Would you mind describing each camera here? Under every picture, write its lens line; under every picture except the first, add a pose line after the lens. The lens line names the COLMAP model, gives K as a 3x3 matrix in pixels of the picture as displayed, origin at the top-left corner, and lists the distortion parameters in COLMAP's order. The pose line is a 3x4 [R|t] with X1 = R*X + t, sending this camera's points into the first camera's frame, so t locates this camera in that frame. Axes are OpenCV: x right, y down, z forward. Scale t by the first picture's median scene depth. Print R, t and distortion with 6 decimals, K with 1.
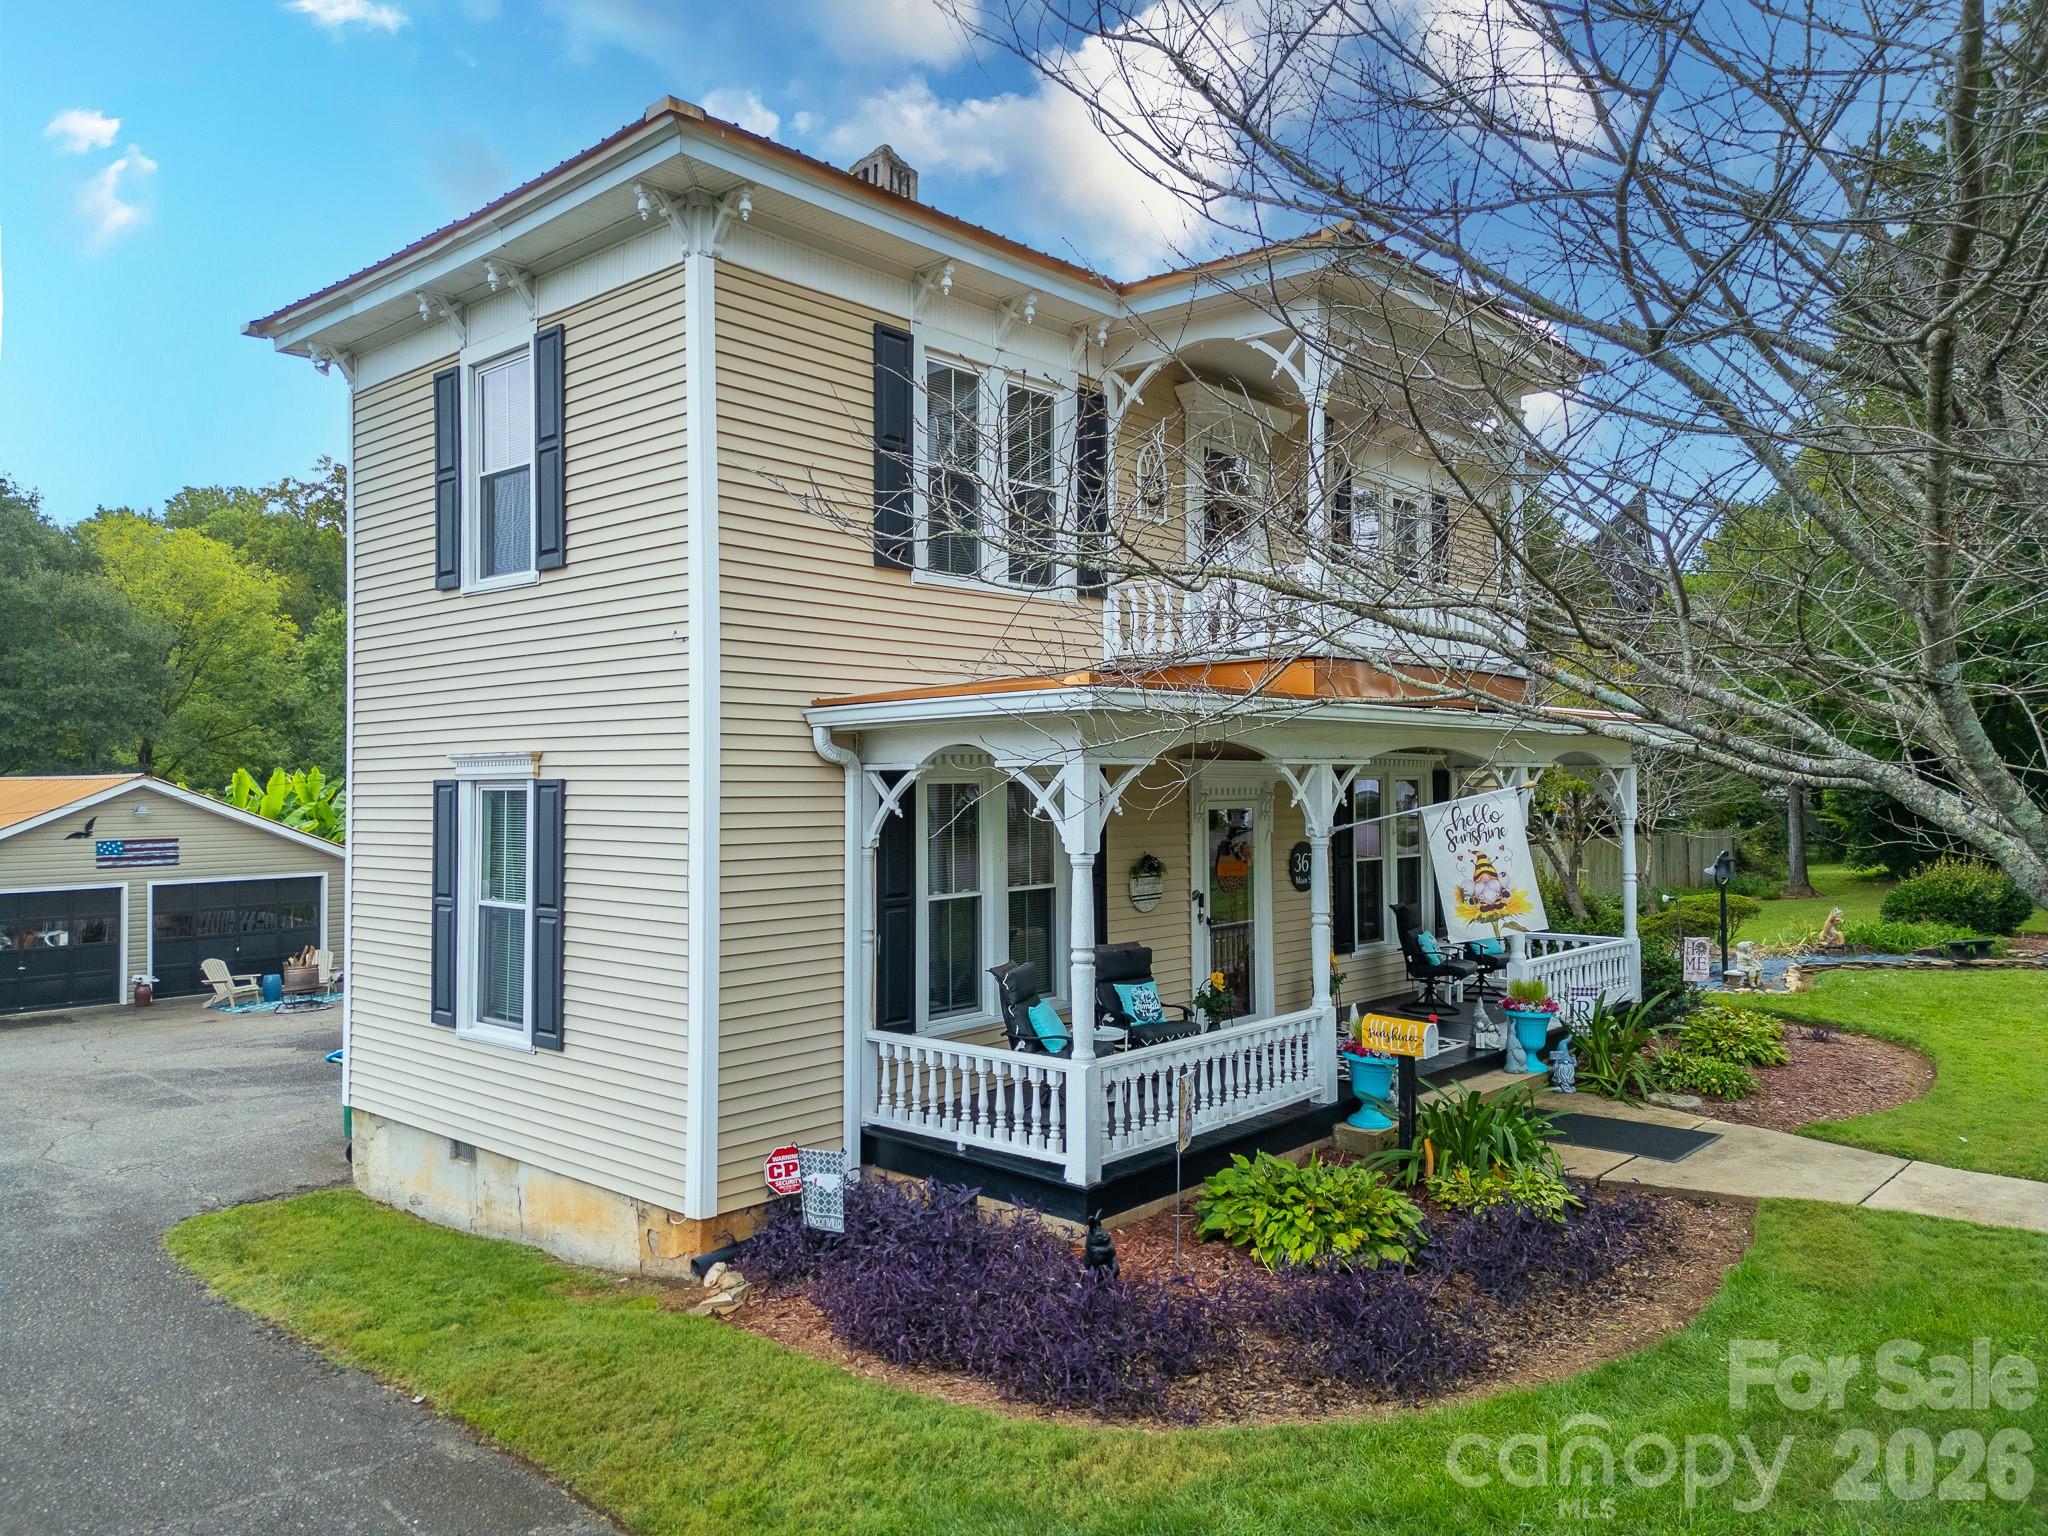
lens RADIAL K [[1428.2, 0, 1022.9], [0, 1428.2, 768.1], [0, 0, 1]] dist [0.075363, -0.056660]
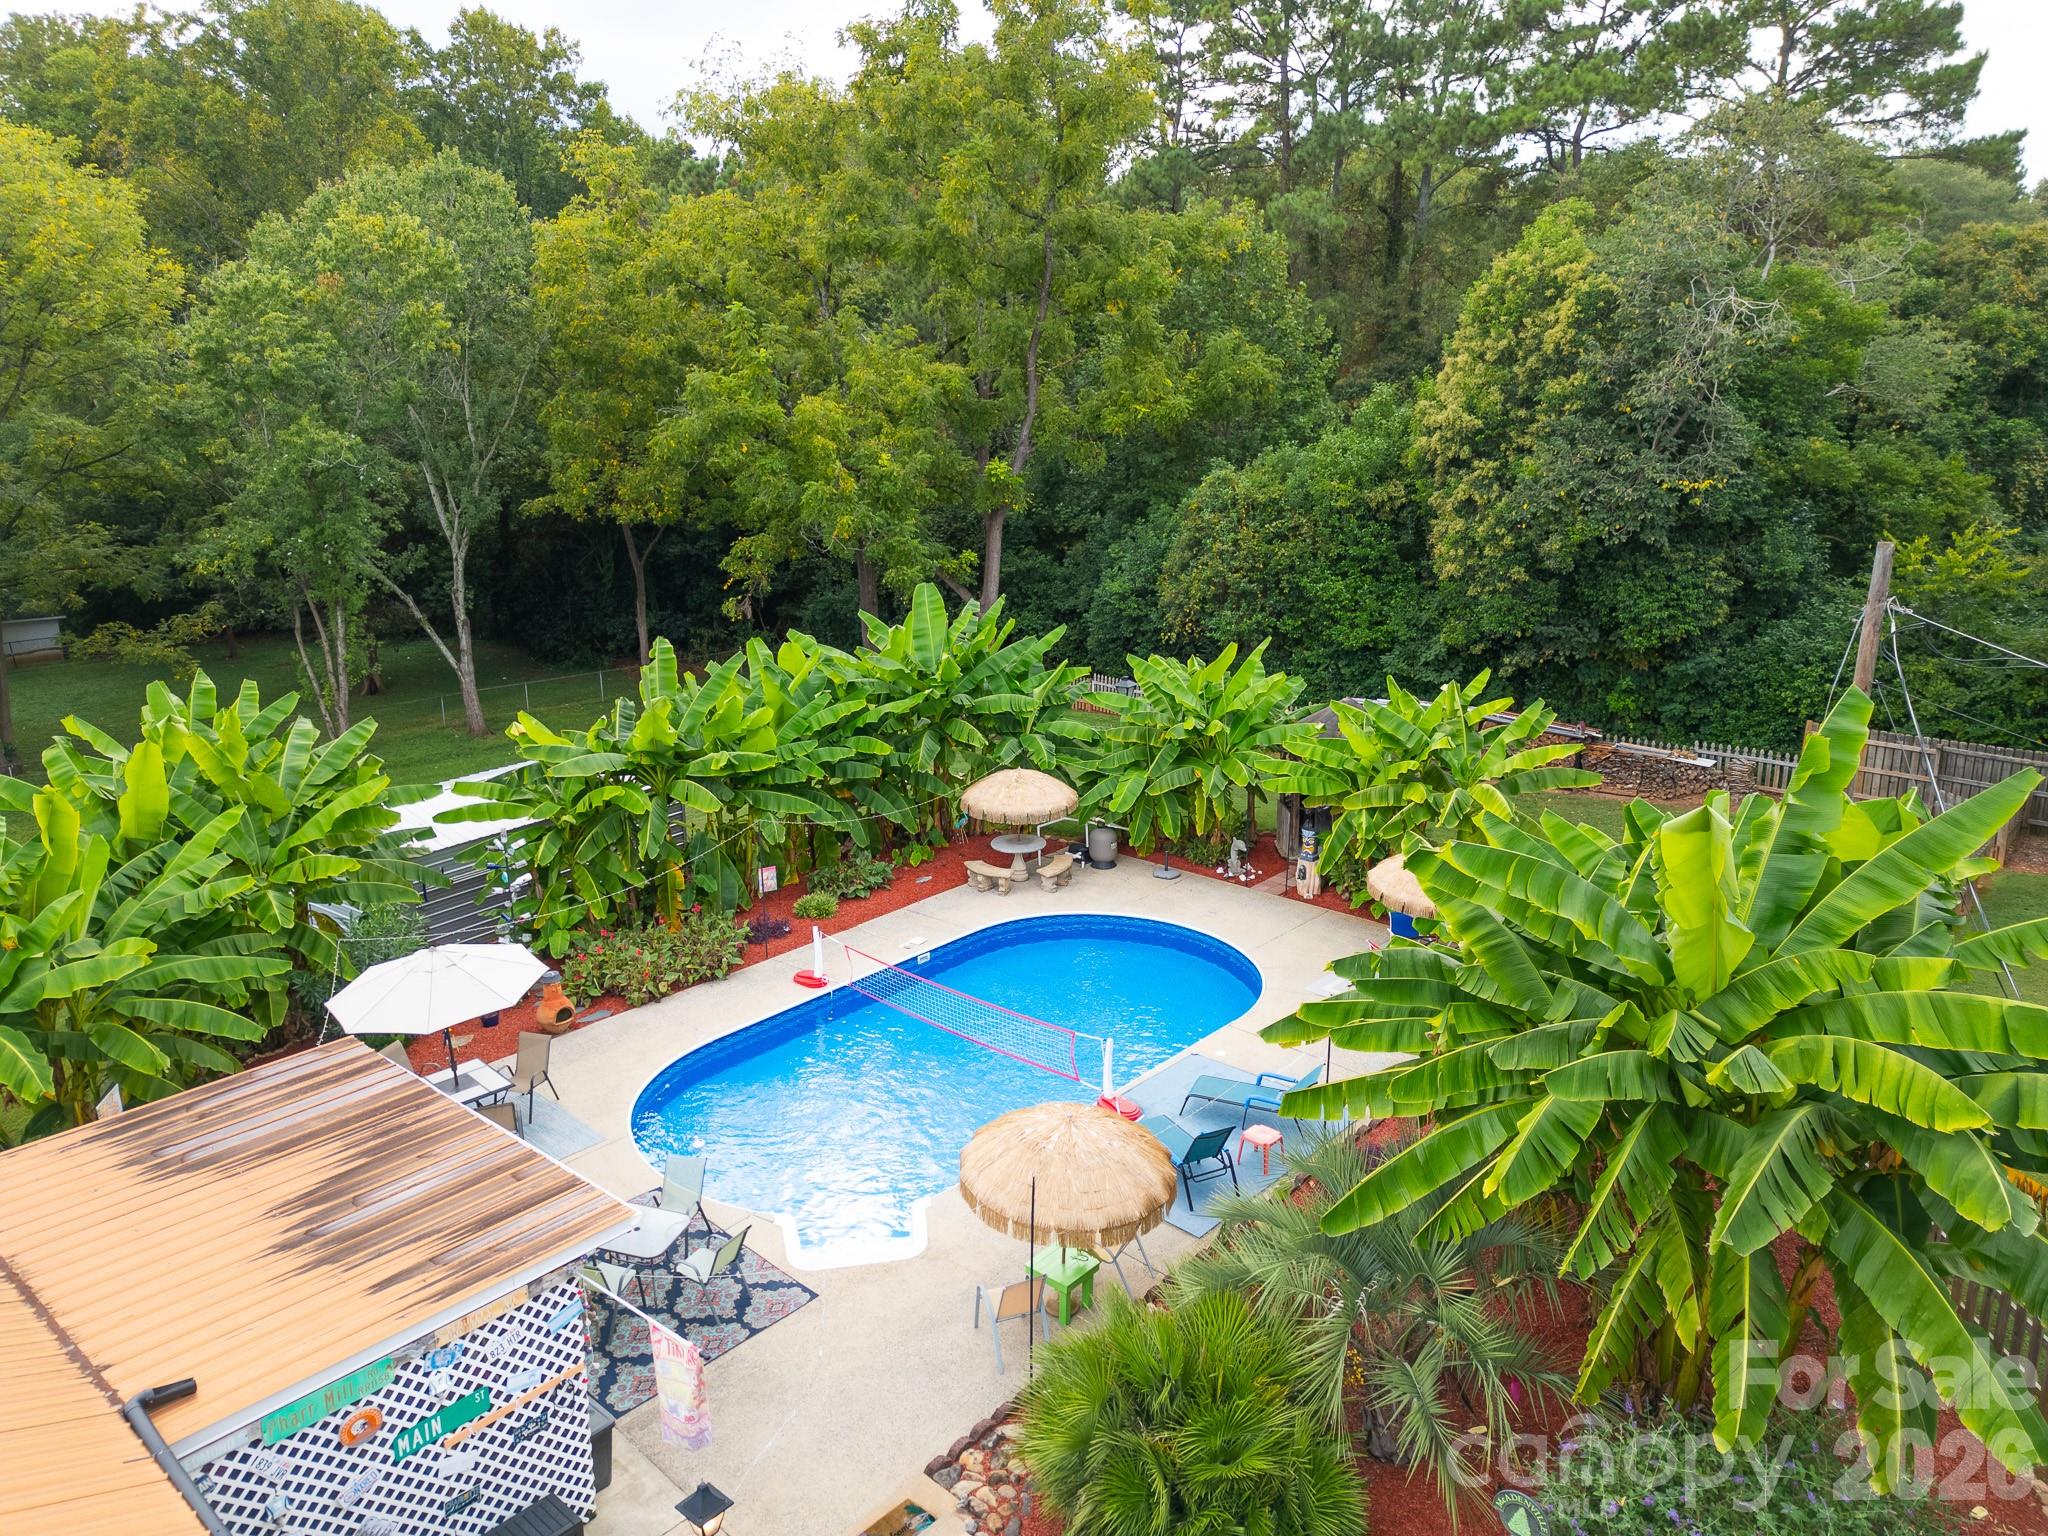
lens RADIAL K [[1428.2, 0, 1018.1], [0, 1428.2, 760.6], [0, 0, 1]] dist [0.075363, -0.056660]
pose [[0.999885, 0.003370, 0.014784, -0.196752], [-0.007297, 0.961616, 0.274303, -0.091615], [-0.013292, -0.274380, 0.961530, 0.440621]]
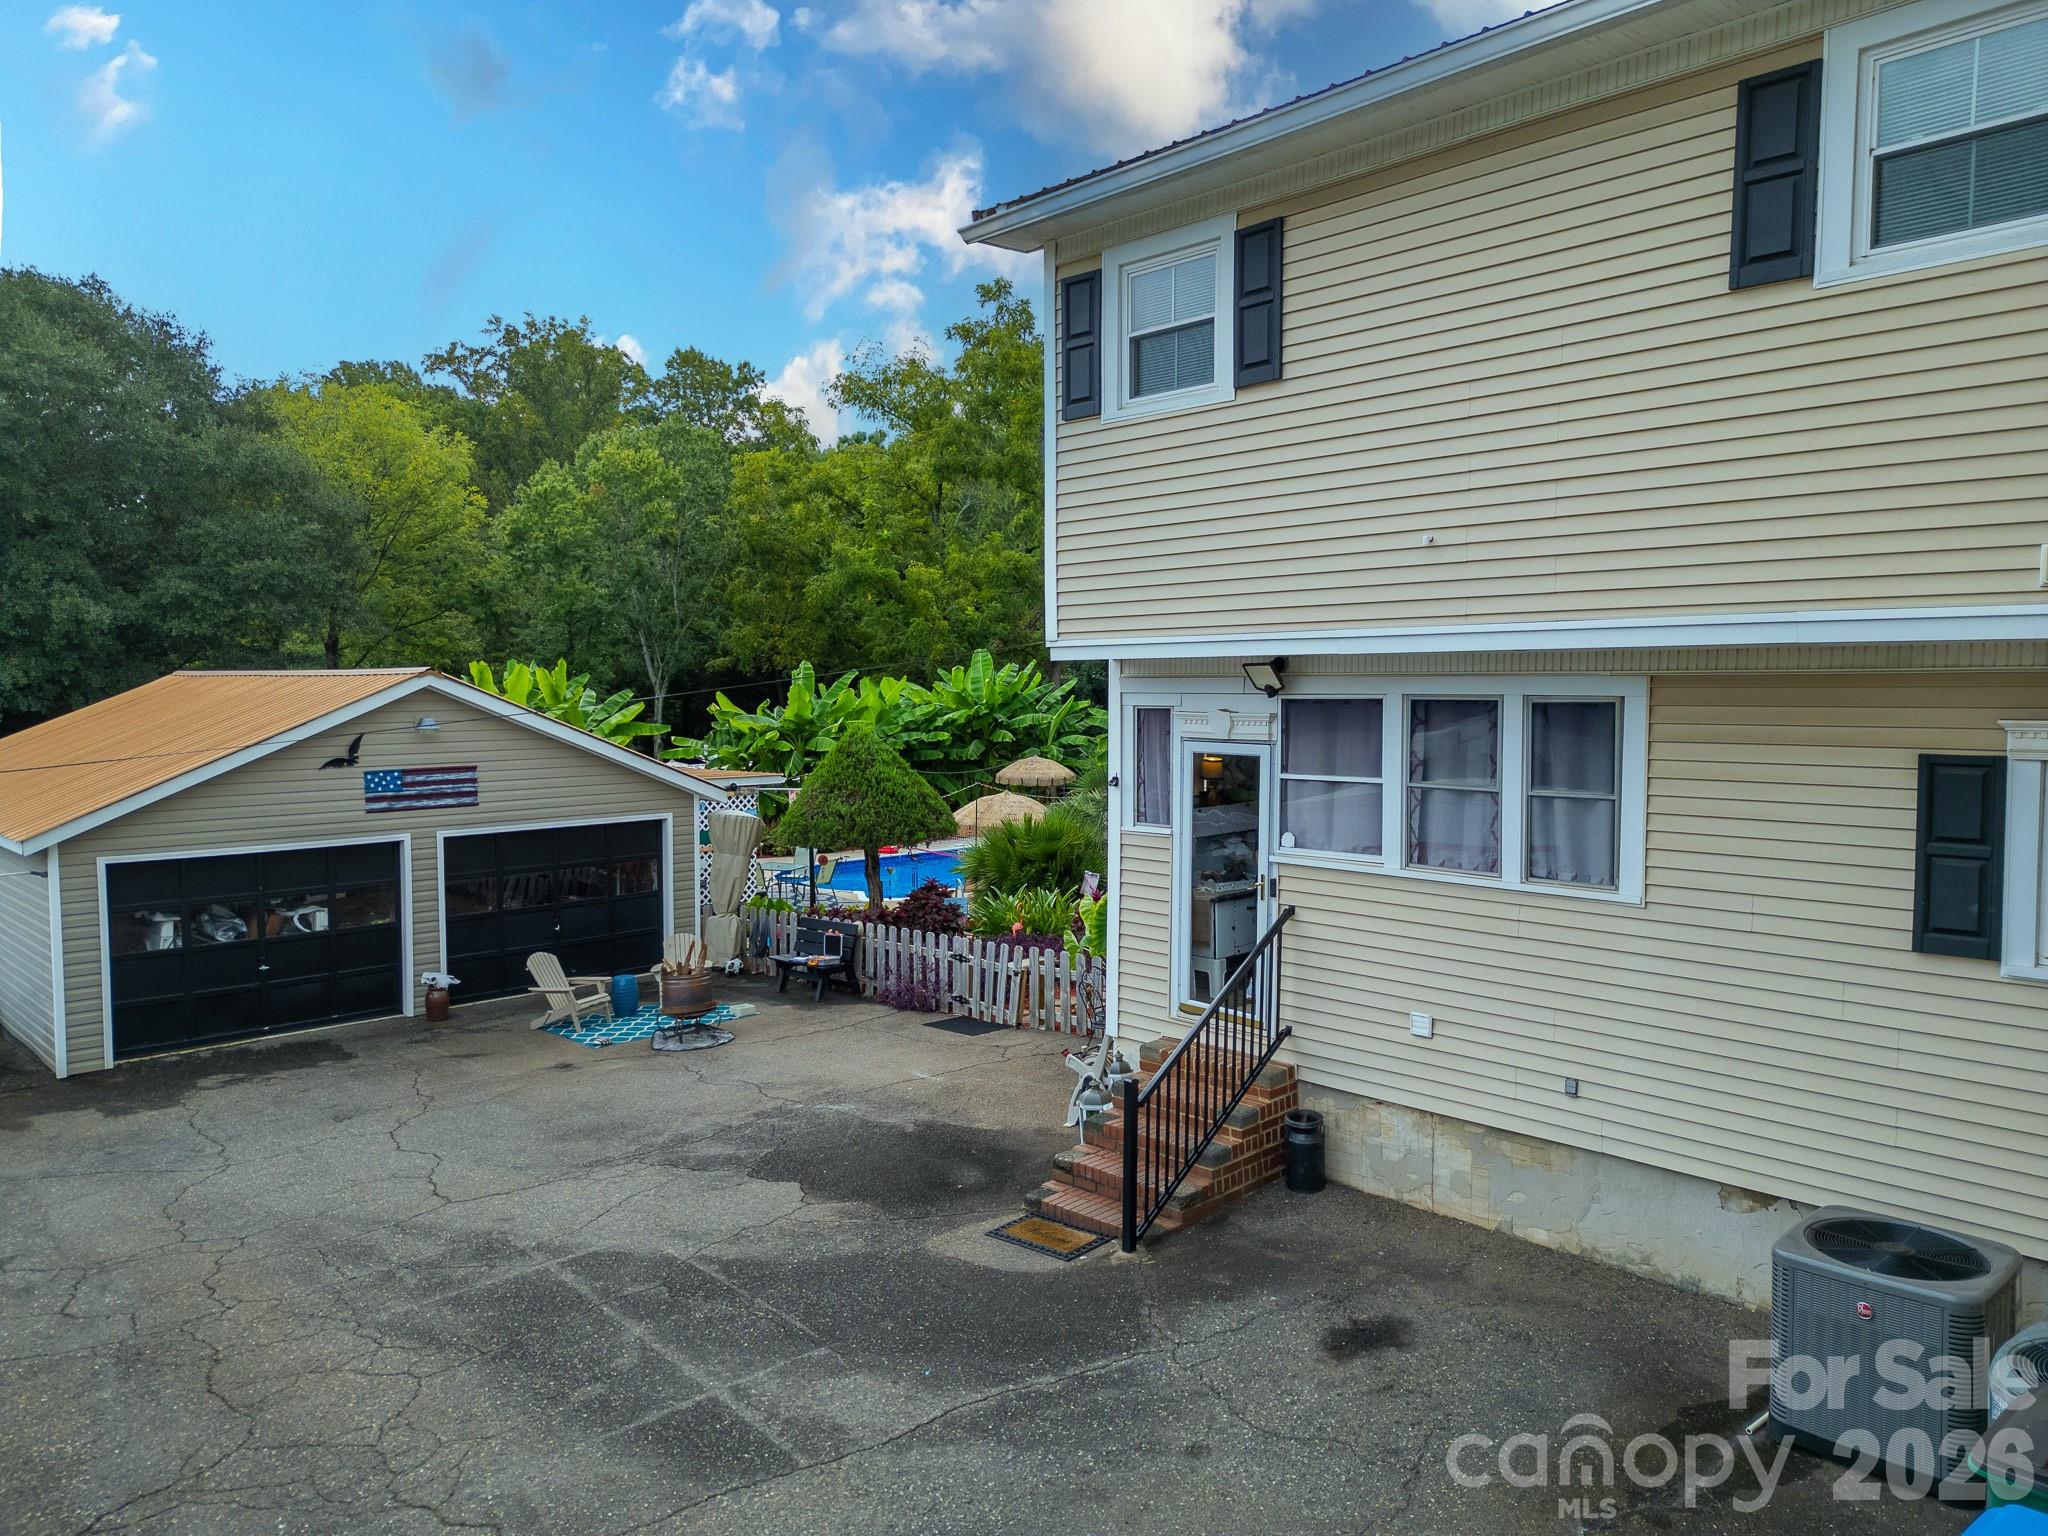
lens RADIAL K [[1428.2, 0, 1025.4], [0, 1428.2, 761.1], [0, 0, 1]] dist [0.075363, -0.056660]
pose [[0.997215, 0.006832, -0.074272, -0.139514], [-0.001756, 0.997671, 0.068188, 0.000497], [0.074564, -0.067868, 0.994904, 0.180804]]
